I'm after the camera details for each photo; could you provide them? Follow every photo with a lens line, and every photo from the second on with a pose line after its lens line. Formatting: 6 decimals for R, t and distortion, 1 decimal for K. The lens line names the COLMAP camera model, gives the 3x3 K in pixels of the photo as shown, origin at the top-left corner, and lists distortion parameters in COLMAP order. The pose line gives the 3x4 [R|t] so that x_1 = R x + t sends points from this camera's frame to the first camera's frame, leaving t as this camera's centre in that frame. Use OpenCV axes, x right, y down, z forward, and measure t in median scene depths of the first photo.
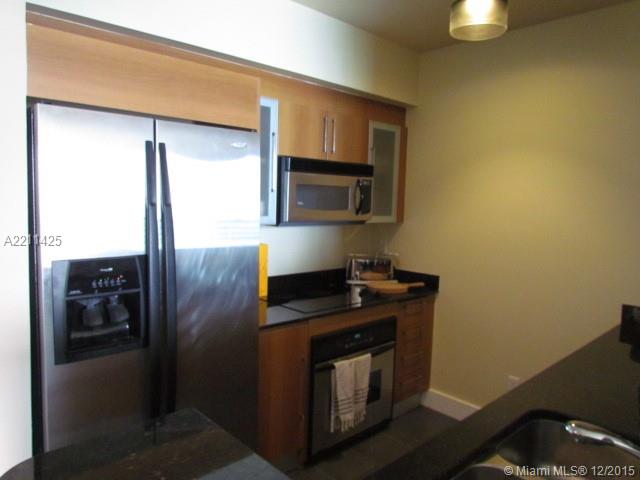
lens RADIAL K [[463.6, 0, 320.0], [0, 463.6, 242.0], [0, 0, 1]] dist [-0.018307, 0.012305]
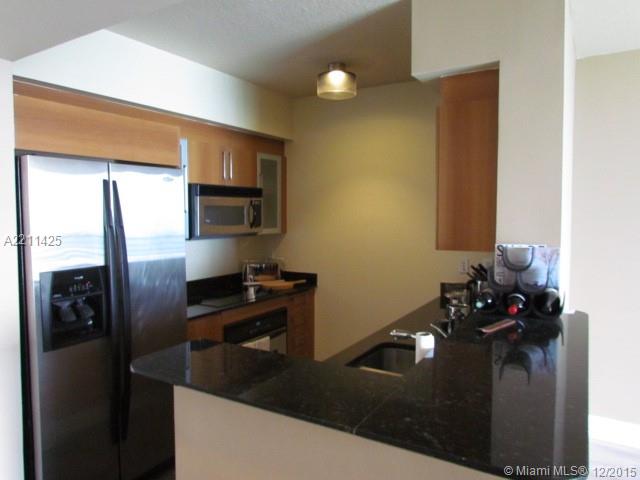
lens RADIAL K [[463.6, 0, 319.9], [0, 463.6, 240.3], [0, 0, 1]] dist [-0.018307, 0.012305]
pose [[0.960736, -0.042725, 0.274156, -0.105279], [0.049896, 0.998569, -0.019234, 0.008363], [-0.272942, 0.032158, 0.961493, -0.305567]]
